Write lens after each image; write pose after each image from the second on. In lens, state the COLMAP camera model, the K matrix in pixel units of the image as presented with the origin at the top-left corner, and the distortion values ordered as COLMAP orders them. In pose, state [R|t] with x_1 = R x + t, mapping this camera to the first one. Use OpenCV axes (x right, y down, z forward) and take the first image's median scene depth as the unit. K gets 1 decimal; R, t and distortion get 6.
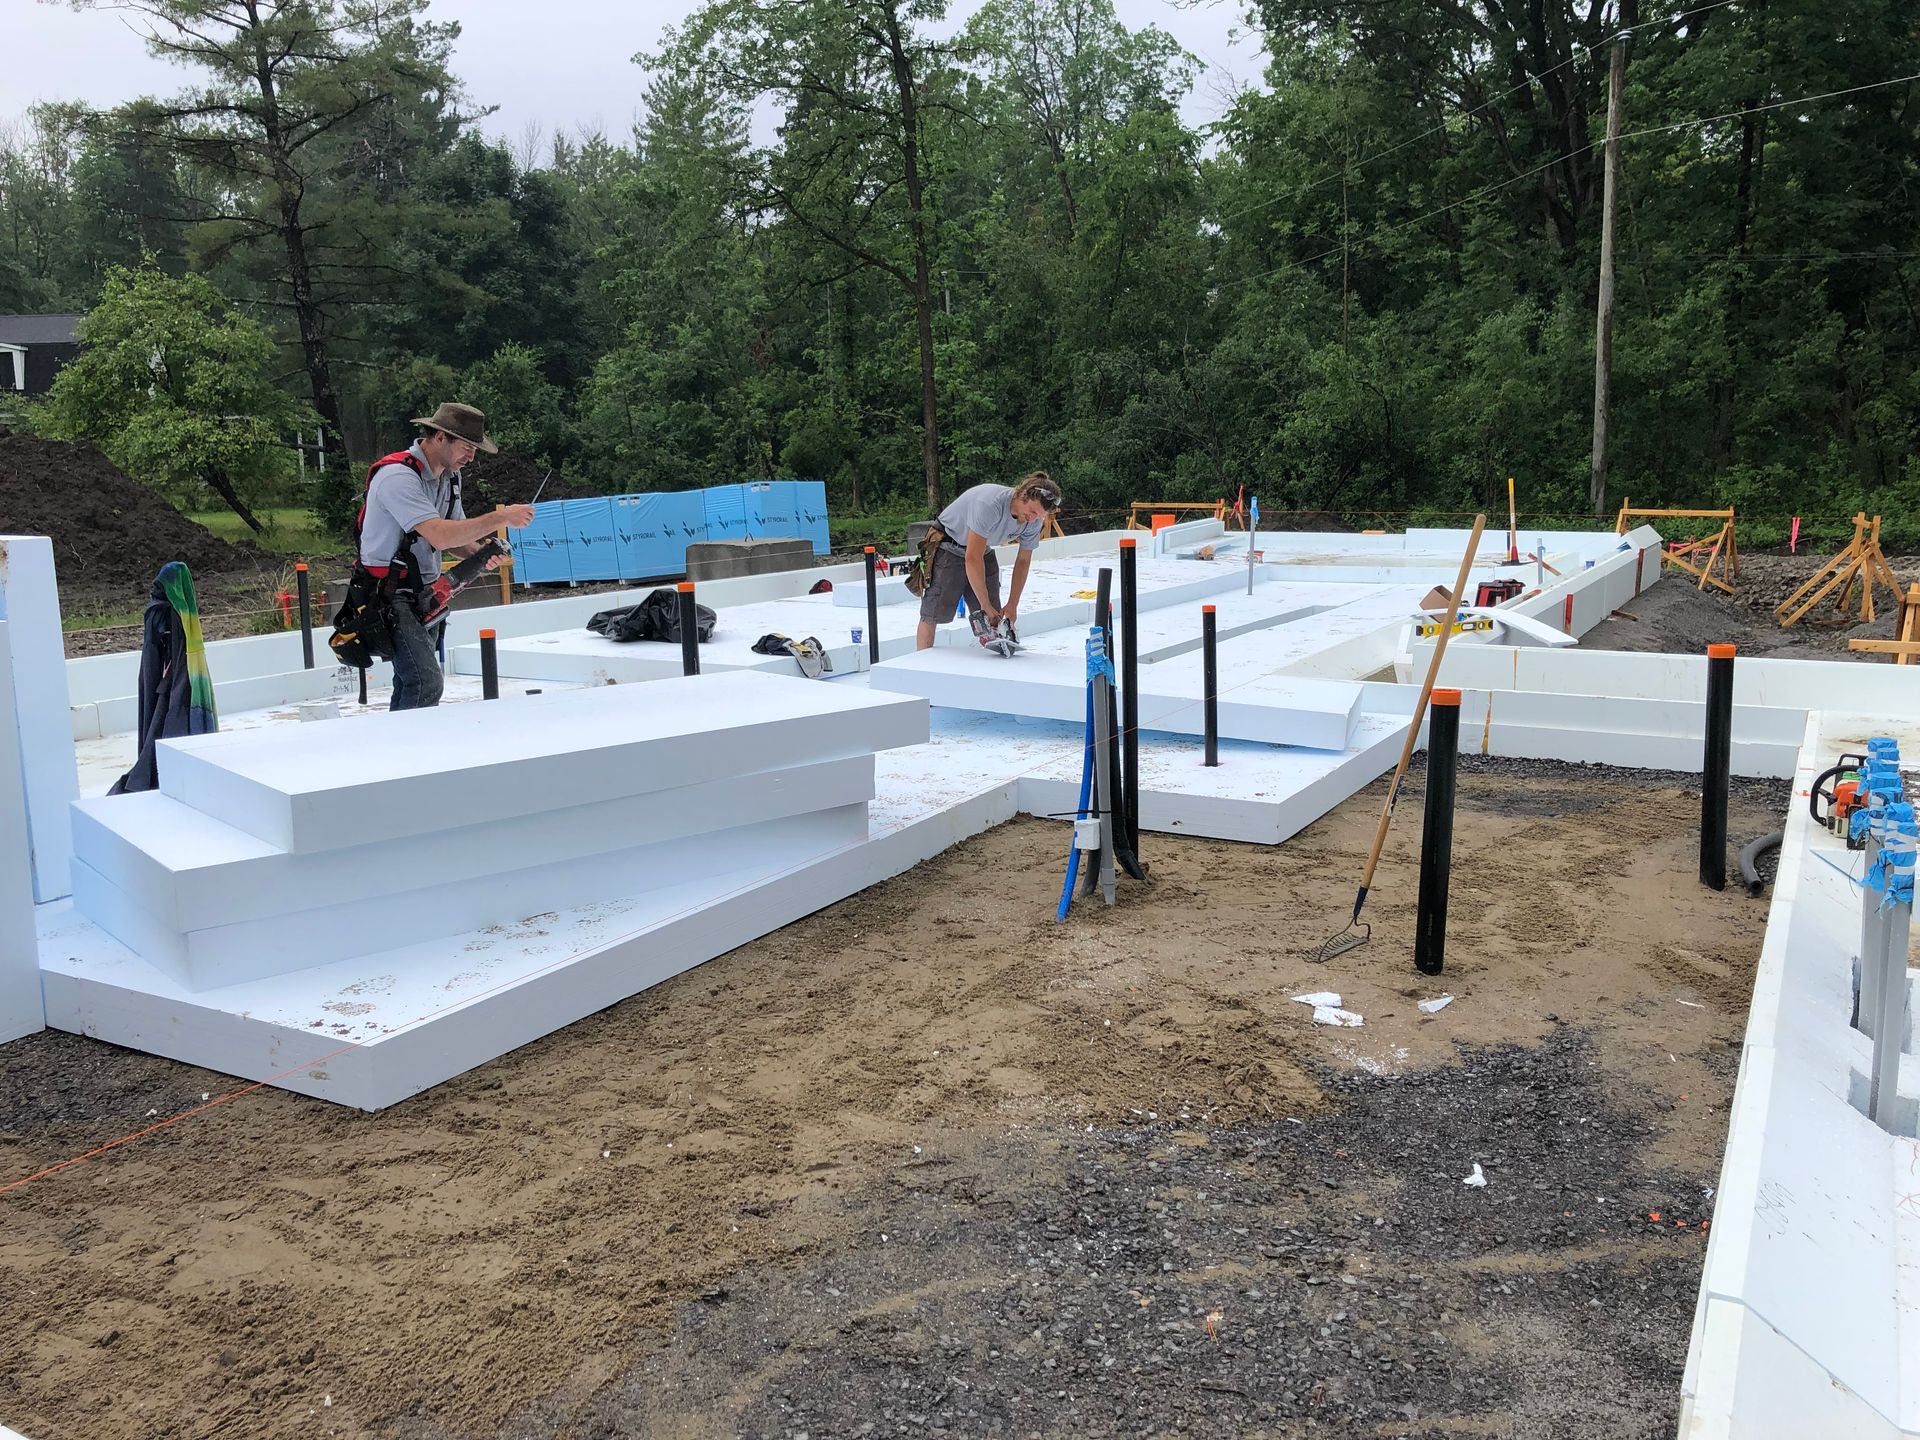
lens RADIAL K [[1563.8, 0, 956.9], [0, 1563.8, 711.6], [0, 0, 1]] dist [0.043469, -0.004605]
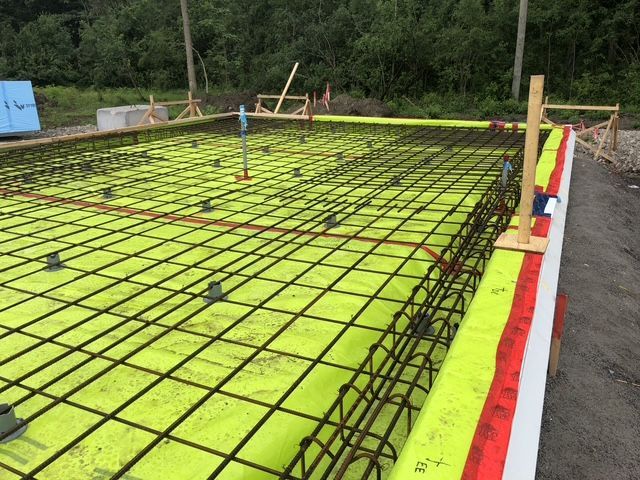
lens RADIAL K [[521.3, 0, 319.5], [0, 521.3, 236.5], [0, 0, 1]] dist [0.043469, -0.004605]
pose [[0.997512, -0.012828, 0.069316, 0.108527], [0.002124, 0.988325, 0.152349, -0.053559], [-0.070461, -0.151823, 0.985893, 0.325316]]
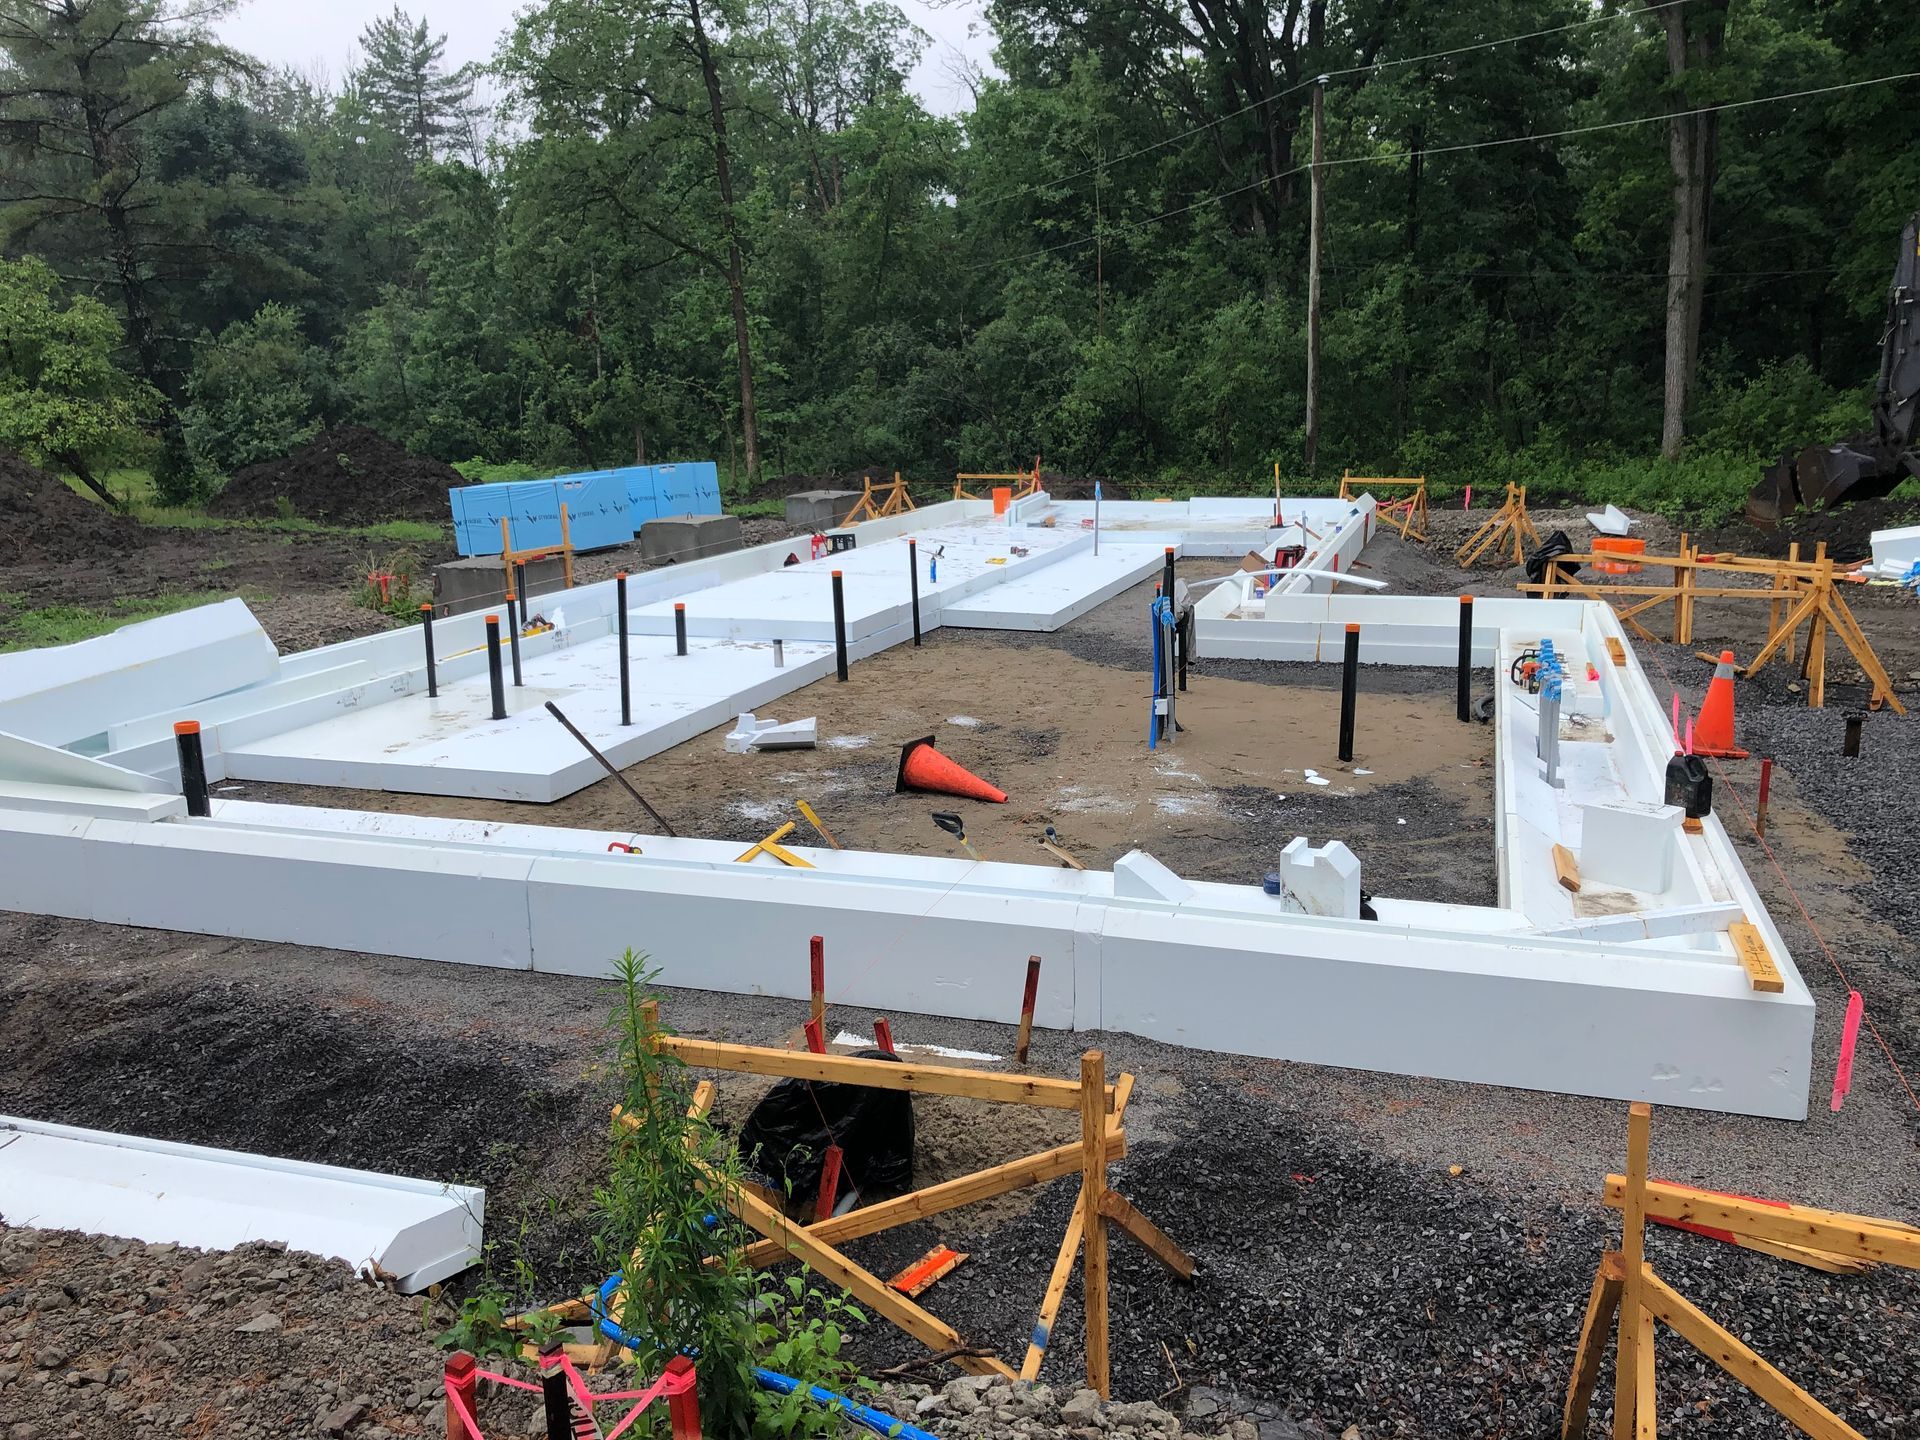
lens RADIAL K [[1563.8, 0, 964.5], [0, 1563.8, 726.7], [0, 0, 1]] dist [0.043469, -0.004605]
pose [[0.981301, -0.045024, 0.187141, -0.091725], [0.036332, 0.998107, 0.049620, 0.000221], [-0.189021, -0.041893, 0.981079, -0.146518]]
